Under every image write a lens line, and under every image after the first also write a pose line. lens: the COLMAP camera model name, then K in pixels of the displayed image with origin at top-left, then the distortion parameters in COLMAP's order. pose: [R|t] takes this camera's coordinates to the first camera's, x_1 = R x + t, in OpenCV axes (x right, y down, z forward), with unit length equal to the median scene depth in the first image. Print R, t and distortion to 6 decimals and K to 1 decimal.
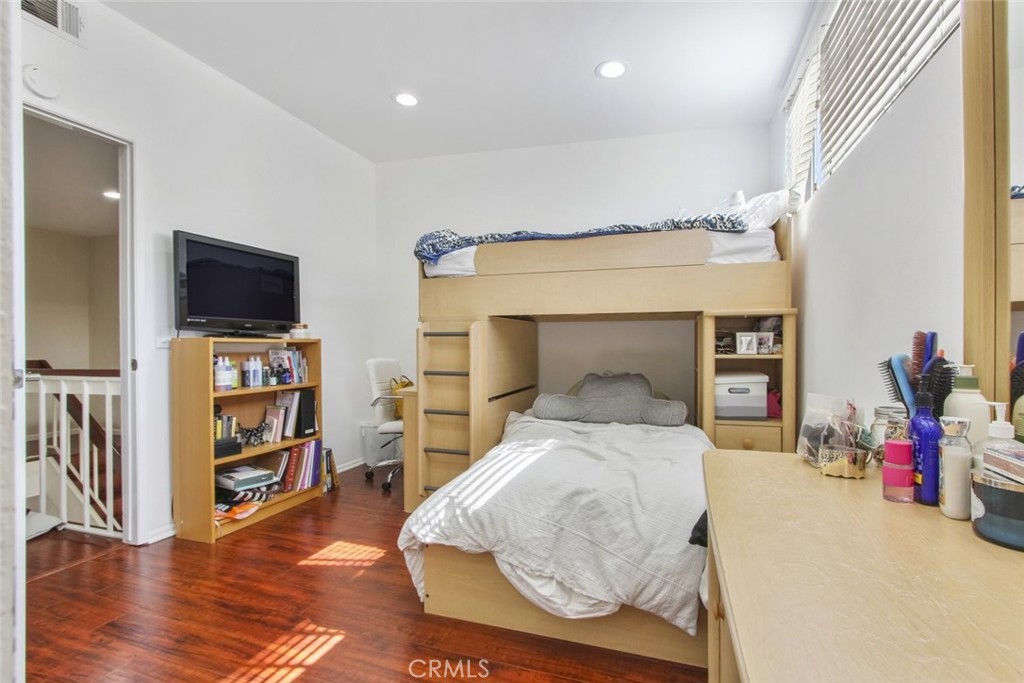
lens RADIAL K [[479.9, 0, 525.0], [0, 479.9, 347.4], [0, 0, 1]] dist [0.019151, 0.000062]
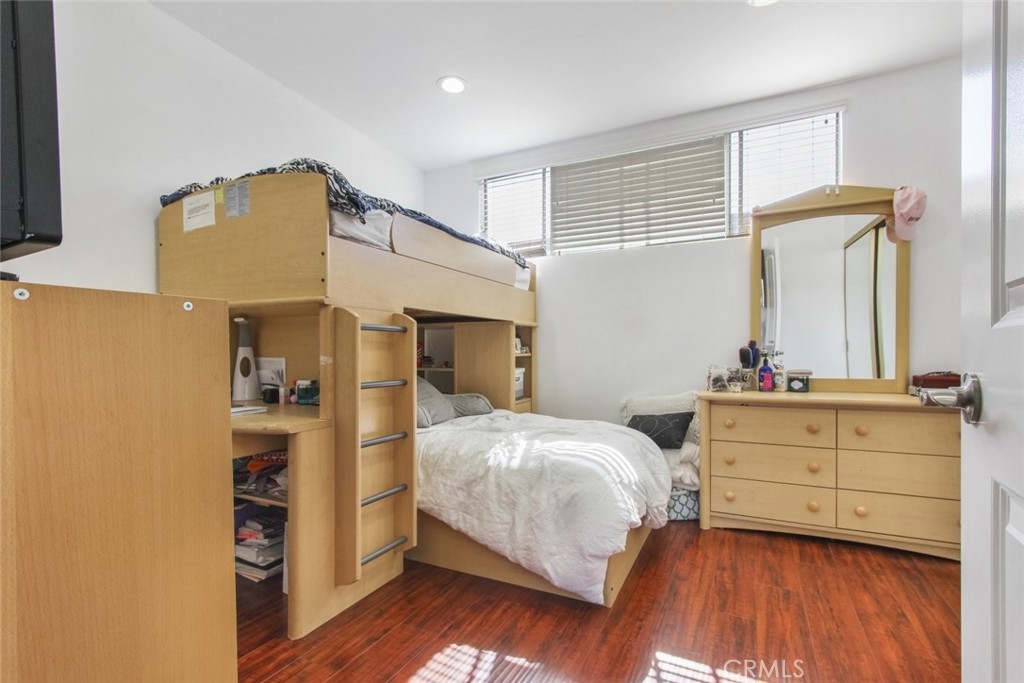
lens RADIAL K [[479.9, 0, 525.0], [0, 479.9, 347.4], [0, 0, 1]] dist [0.019151, 0.000062]
pose [[0.128159, 0.006996, 0.991729, -0.968856], [0.004598, 0.999960, -0.007649, 0.007718], [-0.991743, 0.005540, 0.128121, 0.819892]]
